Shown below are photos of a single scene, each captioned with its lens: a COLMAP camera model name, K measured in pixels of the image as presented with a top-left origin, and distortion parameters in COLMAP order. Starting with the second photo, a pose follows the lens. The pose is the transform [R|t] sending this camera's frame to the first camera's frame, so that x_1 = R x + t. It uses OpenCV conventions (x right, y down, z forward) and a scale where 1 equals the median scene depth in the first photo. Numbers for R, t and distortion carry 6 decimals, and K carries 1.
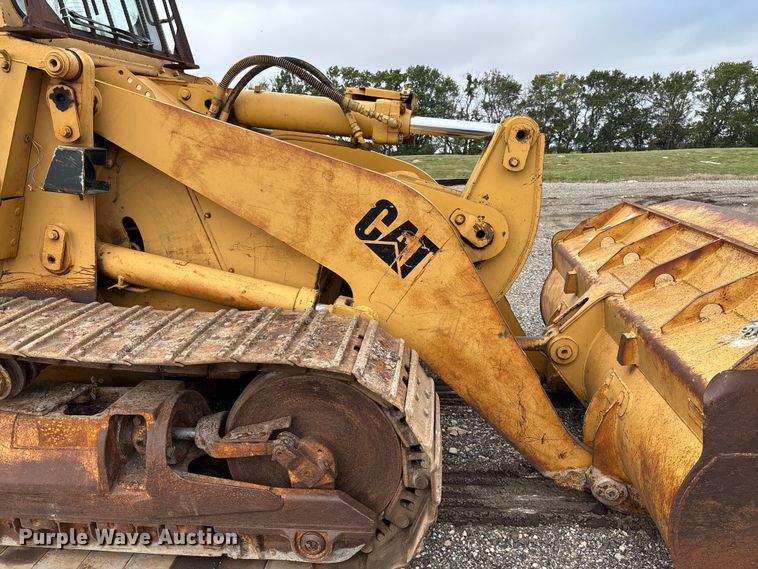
lens RADIAL K [[572.6, 0, 379.8], [0, 572.6, 287.5], [0, 0, 1]] dist [0.052647, -0.064347]
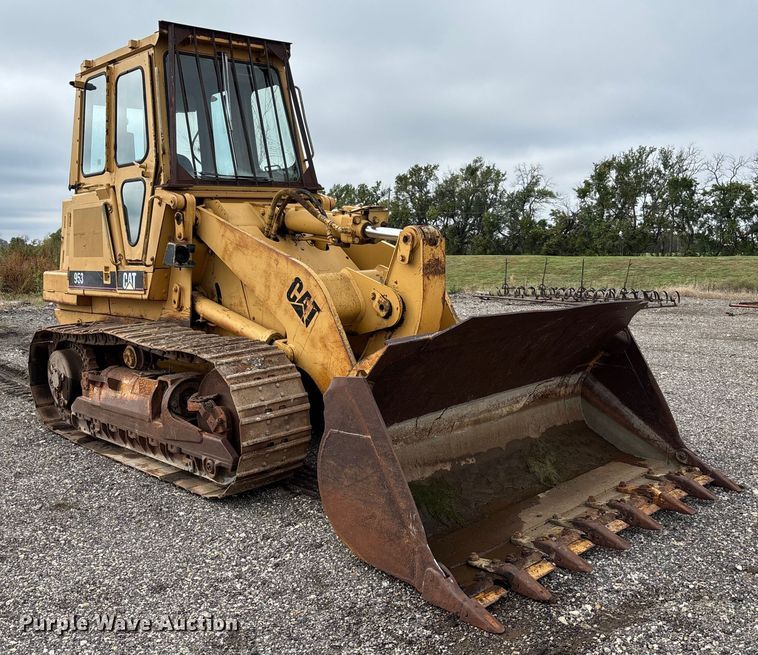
lens RADIAL K [[775.9, 0, 380.3], [0, 775.9, 314.8], [0, 0, 1]] dist [0.011627, -0.004597]
pose [[0.770986, 0.074109, -0.632525, 1.167916], [-0.162057, 0.983342, -0.082320, 0.069033], [0.615888, 0.165973, 0.770153, -0.386823]]
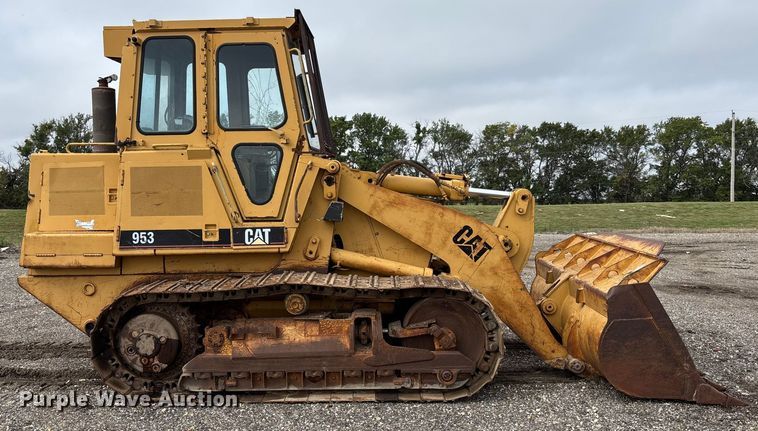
lens RADIAL K [[654.1, 0, 367.5], [0, 654.1, 217.4], [0, 0, 1]] dist [0.115542, -0.275703]
pose [[0.997066, 0.009546, 0.075948, -0.419711], [0.006208, 0.978840, -0.204535, 0.244837], [-0.076294, 0.204407, 0.975908, -1.070023]]
